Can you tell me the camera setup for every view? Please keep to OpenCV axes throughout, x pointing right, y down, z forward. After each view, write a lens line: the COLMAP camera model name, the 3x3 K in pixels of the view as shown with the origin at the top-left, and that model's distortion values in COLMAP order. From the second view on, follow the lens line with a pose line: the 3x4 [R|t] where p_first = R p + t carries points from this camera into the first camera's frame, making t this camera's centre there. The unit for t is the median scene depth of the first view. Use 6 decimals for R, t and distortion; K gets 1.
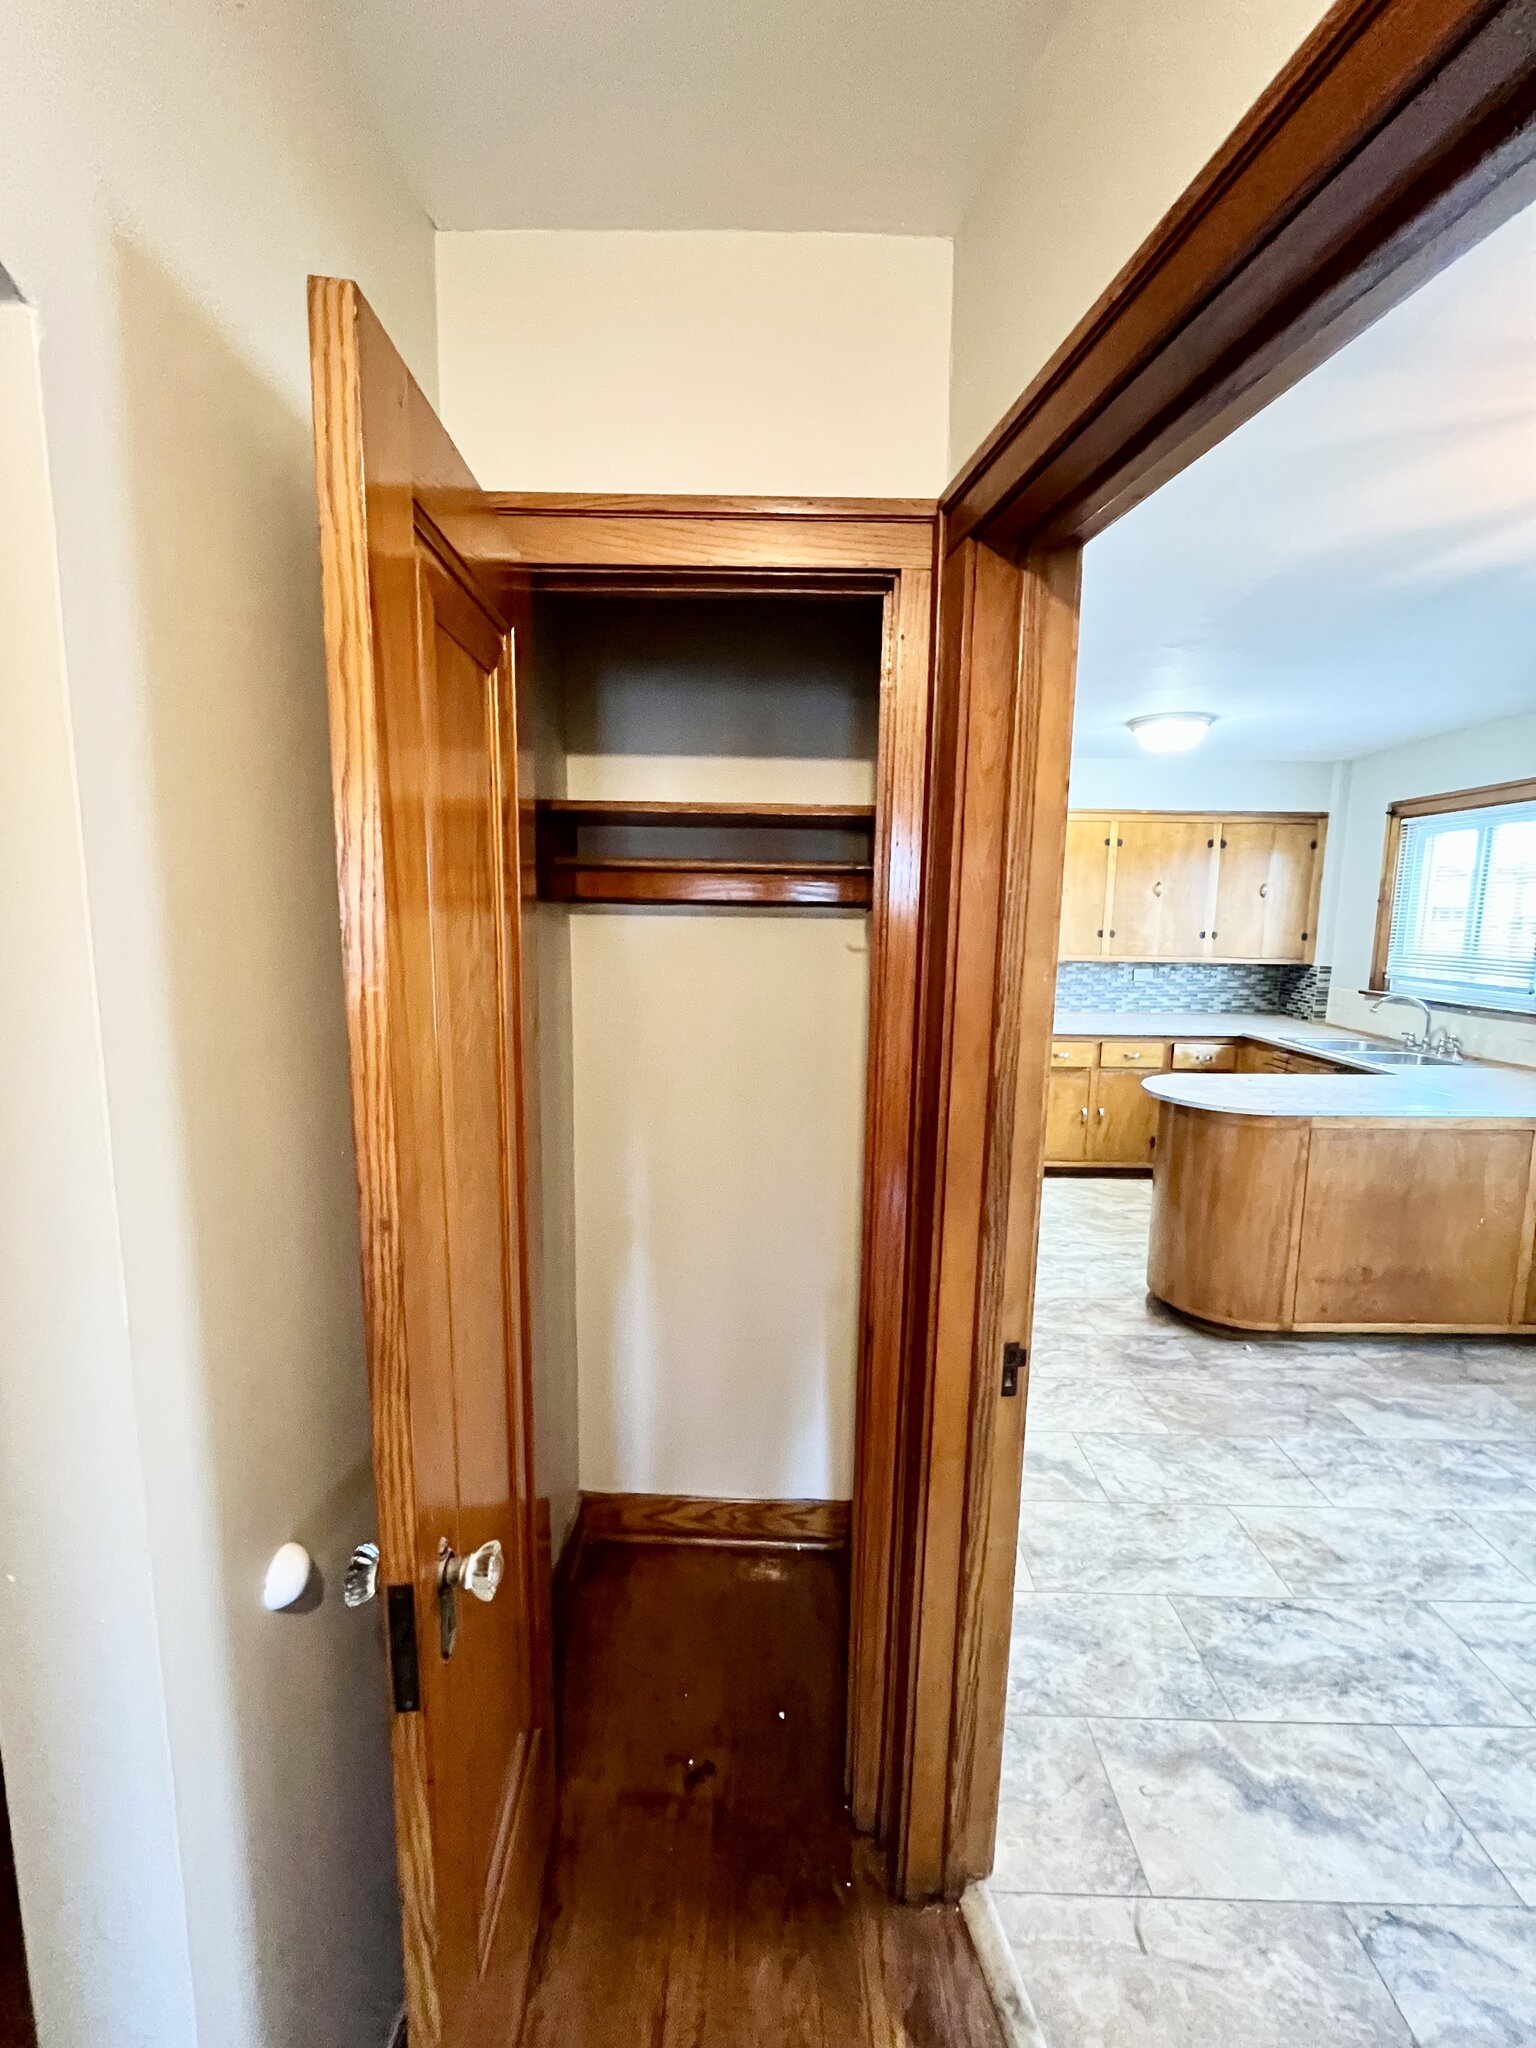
lens RADIAL K [[838.1, 0, 767.5], [0, 838.1, 1021.0], [0, 0, 1]] dist [-0.002992, 0.000825]
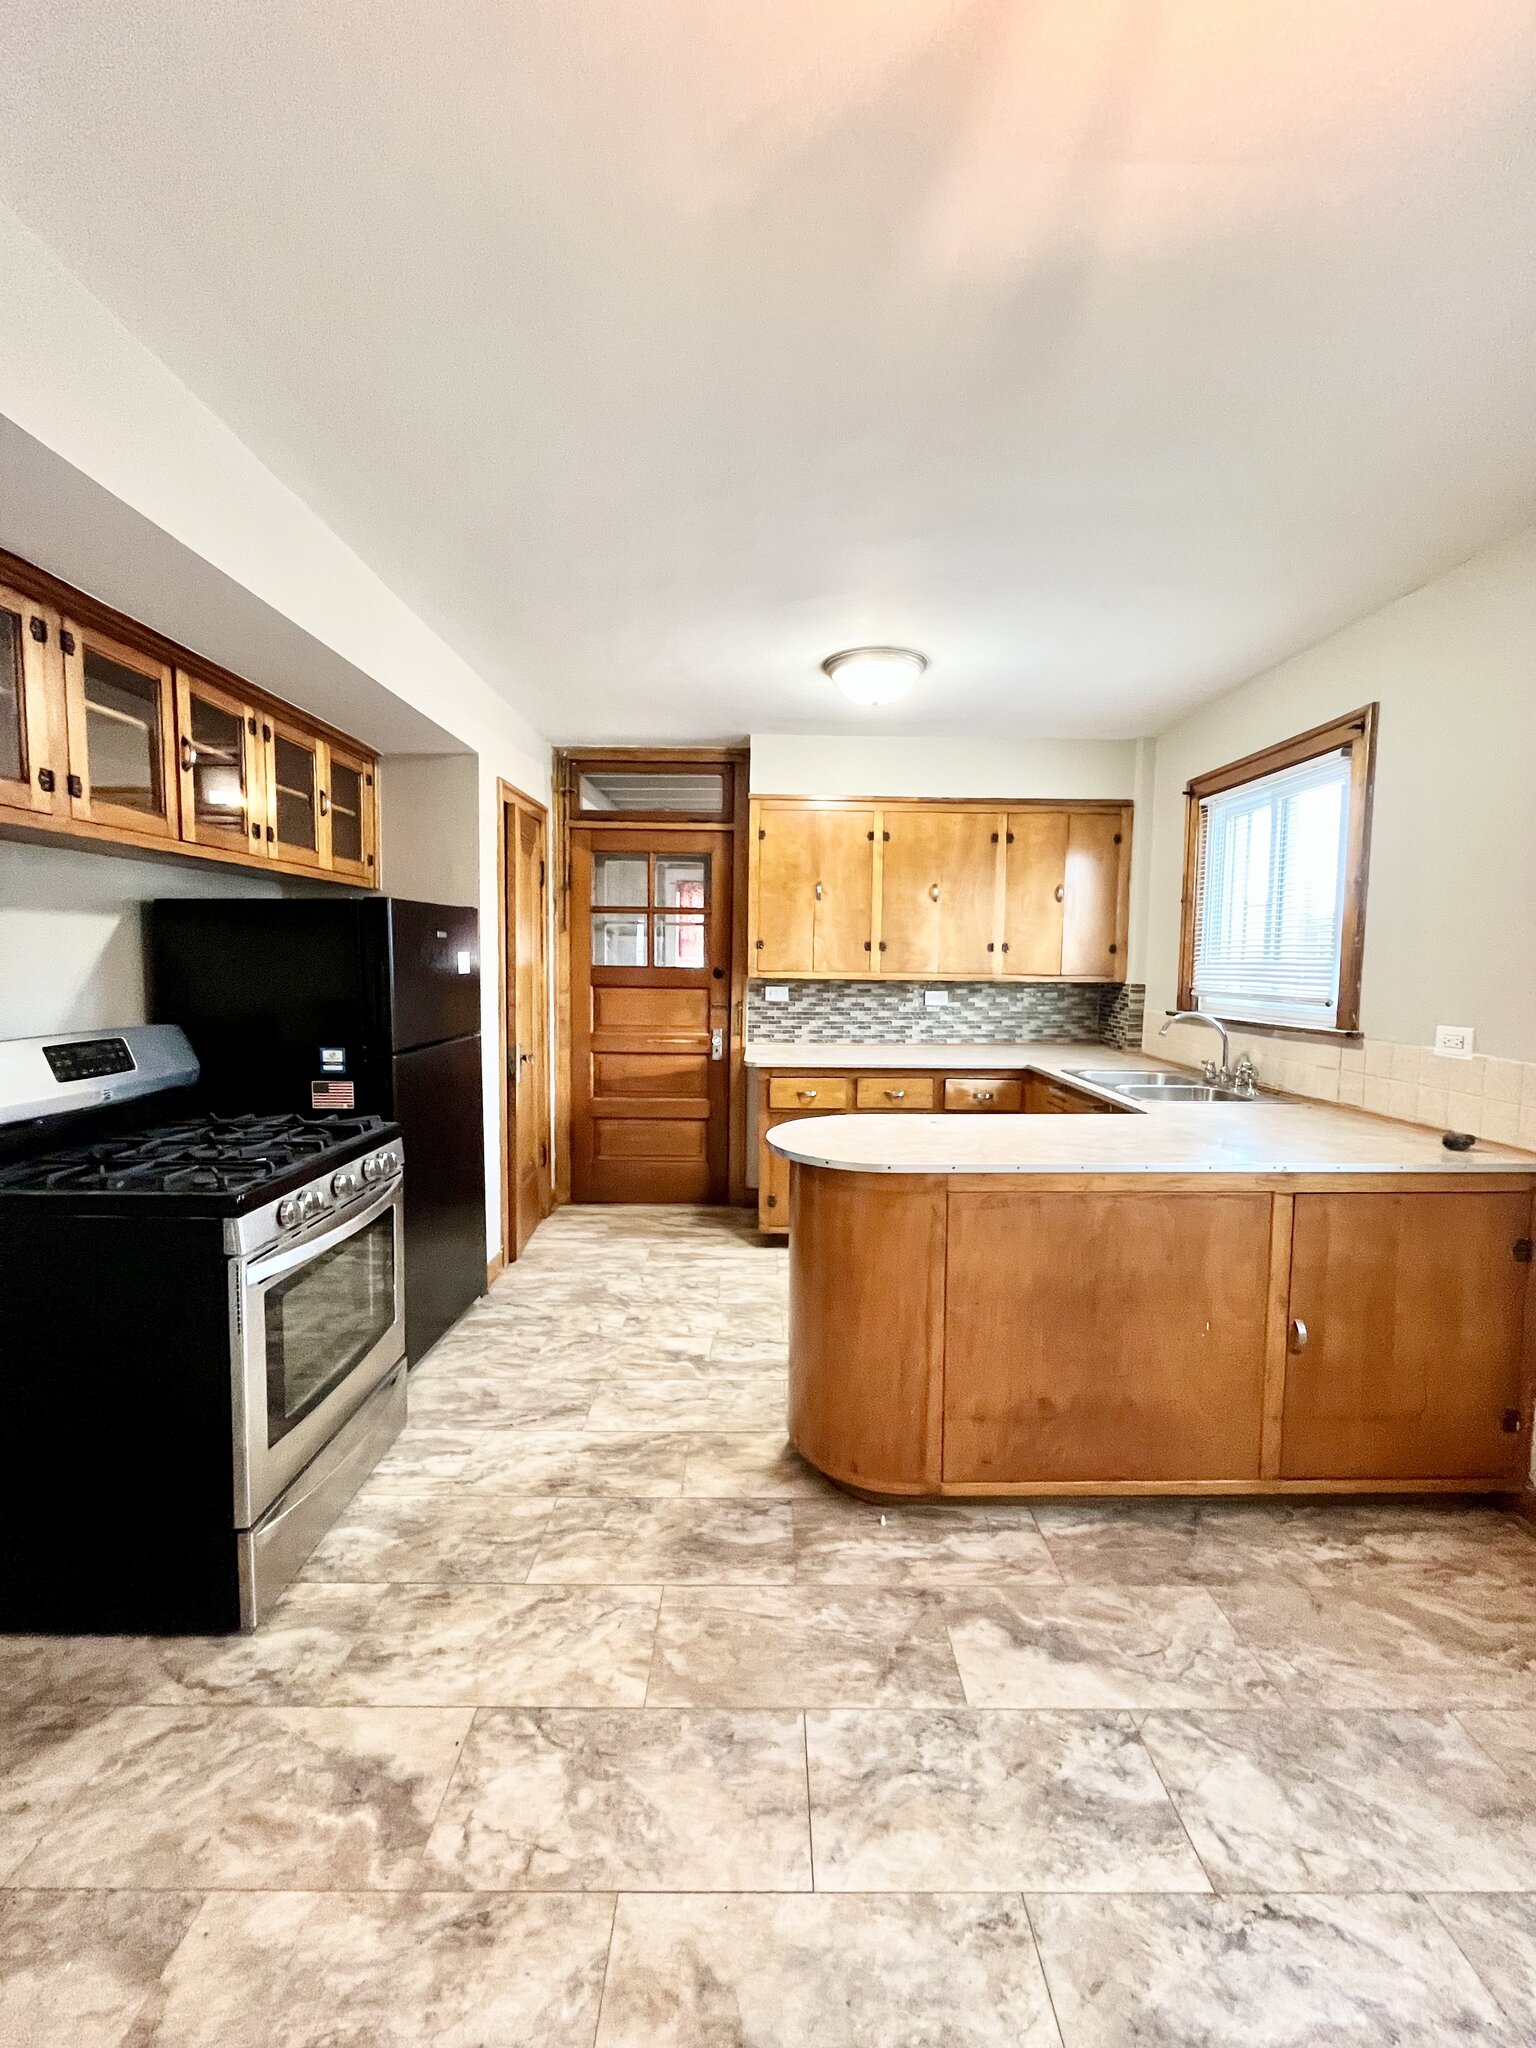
lens RADIAL K [[838.1, 0, 765.4], [0, 838.1, 1020.3], [0, 0, 1]] dist [-0.002992, 0.000825]
pose [[0.999824, -0.005771, 0.017870, 0.581986], [0.006820, 0.998220, -0.059247, 0.034200], [-0.017496, 0.059358, 0.998083, 0.376345]]
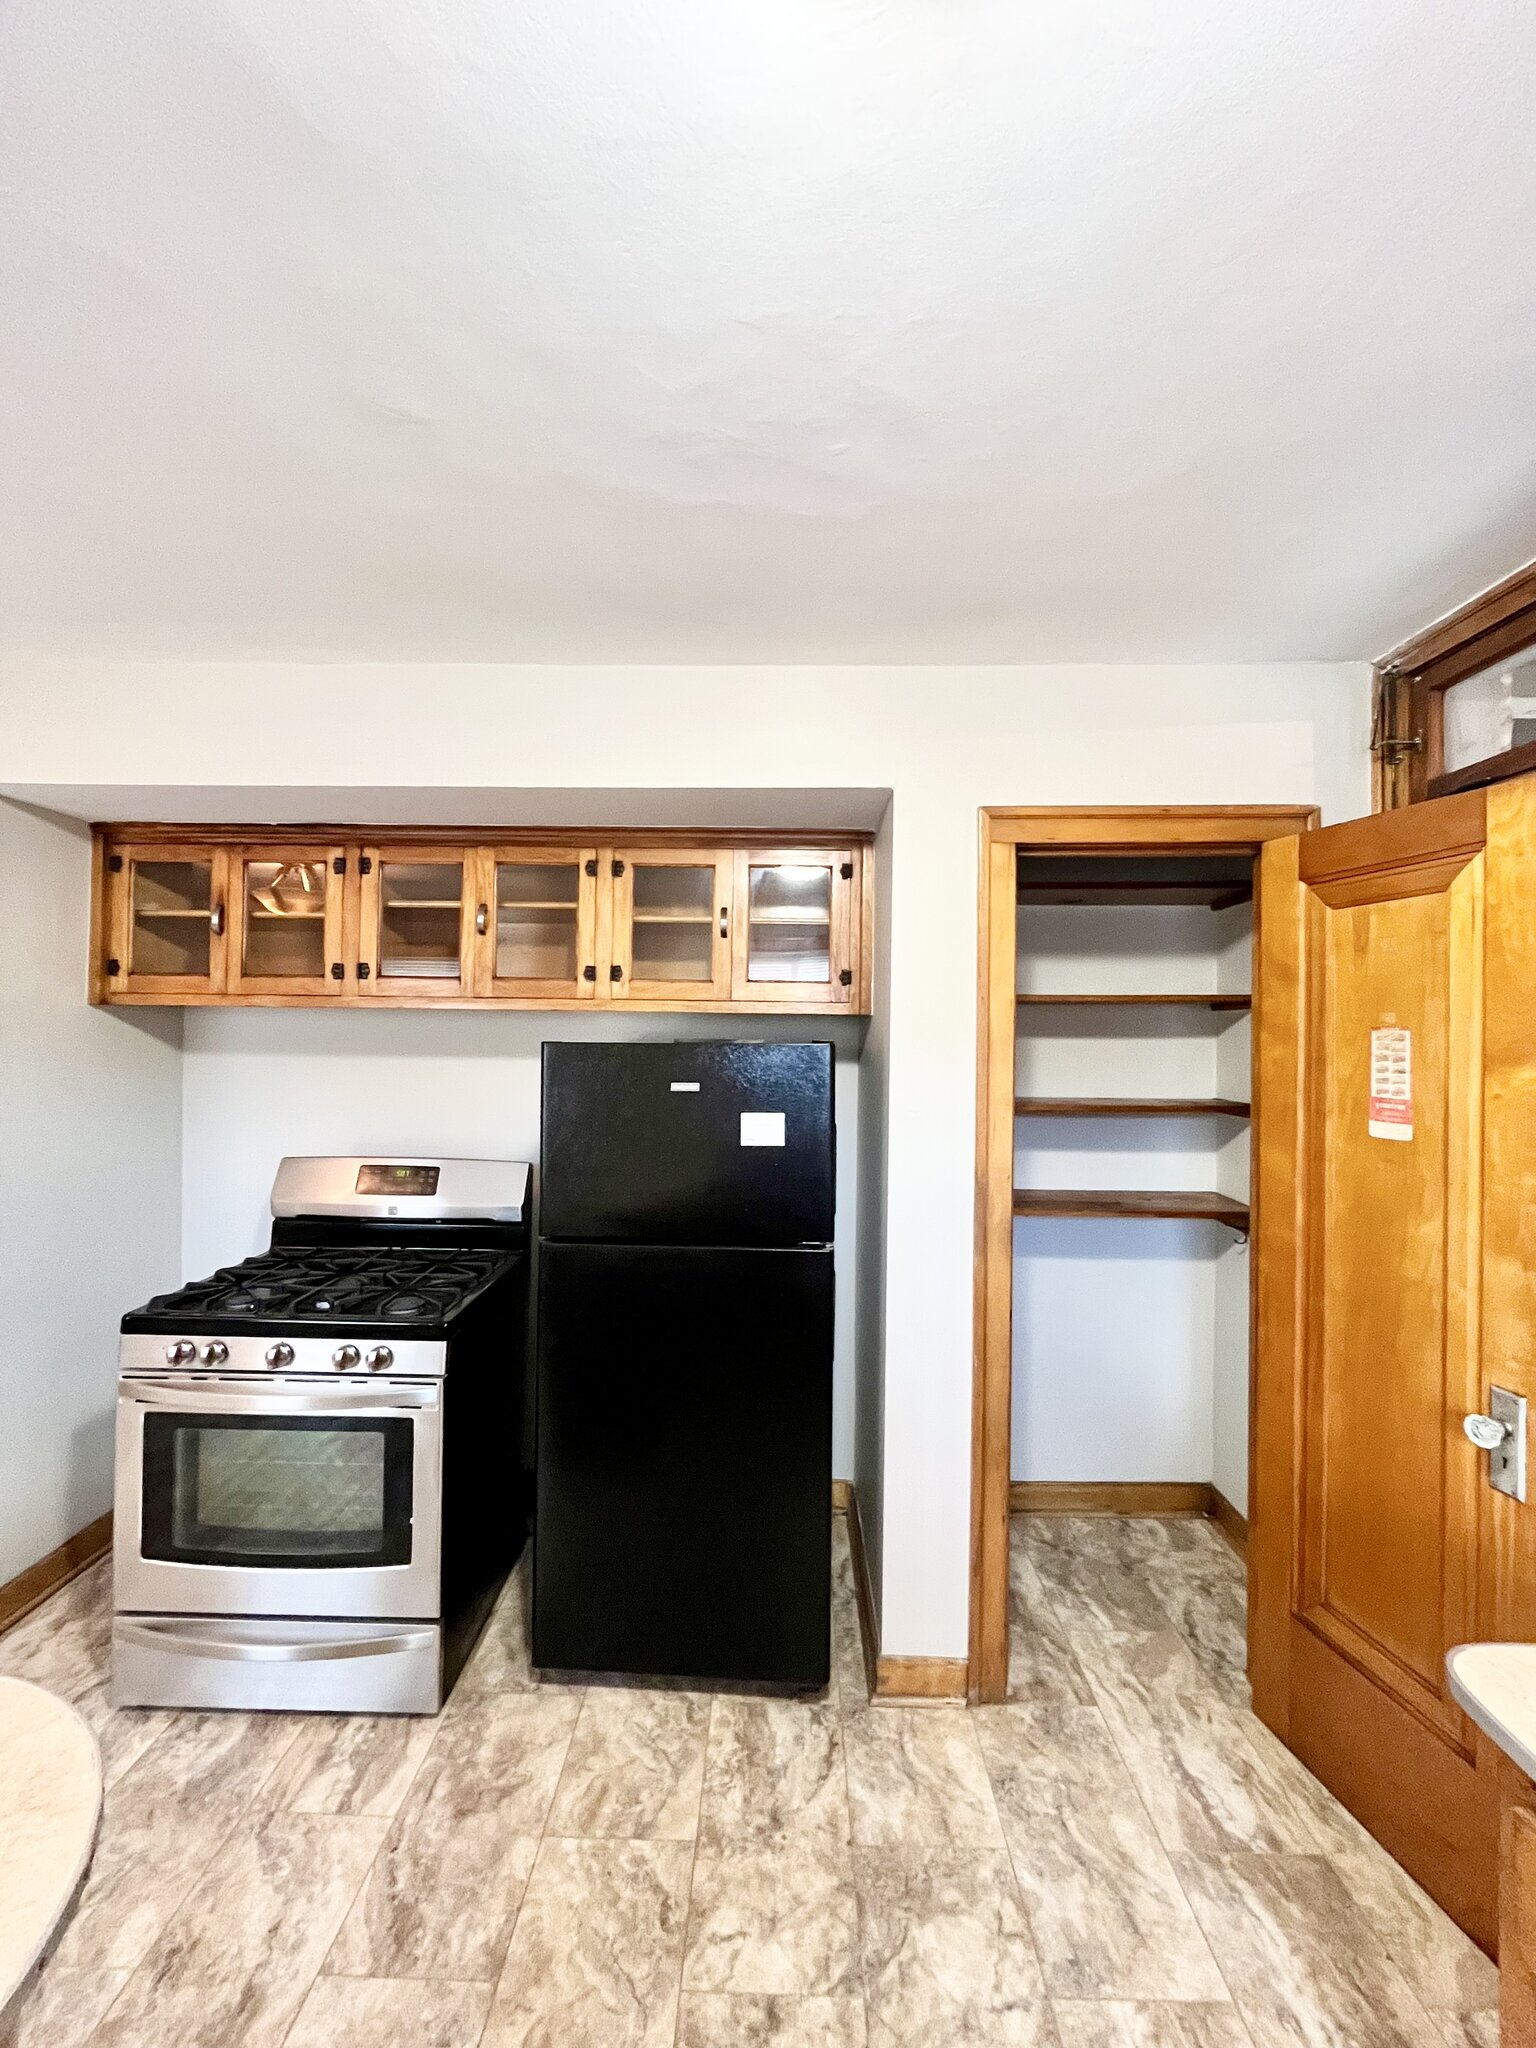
lens RADIAL K [[838.1, 0, 769.2], [0, 838.1, 1021.3], [0, 0, 1]] dist [-0.002992, 0.000825]
pose [[-0.003417, -0.029741, -0.999552, 0.962795], [-0.149536, 0.988334, -0.028896, -0.207041], [0.988750, 0.149370, -0.007824, 1.611029]]
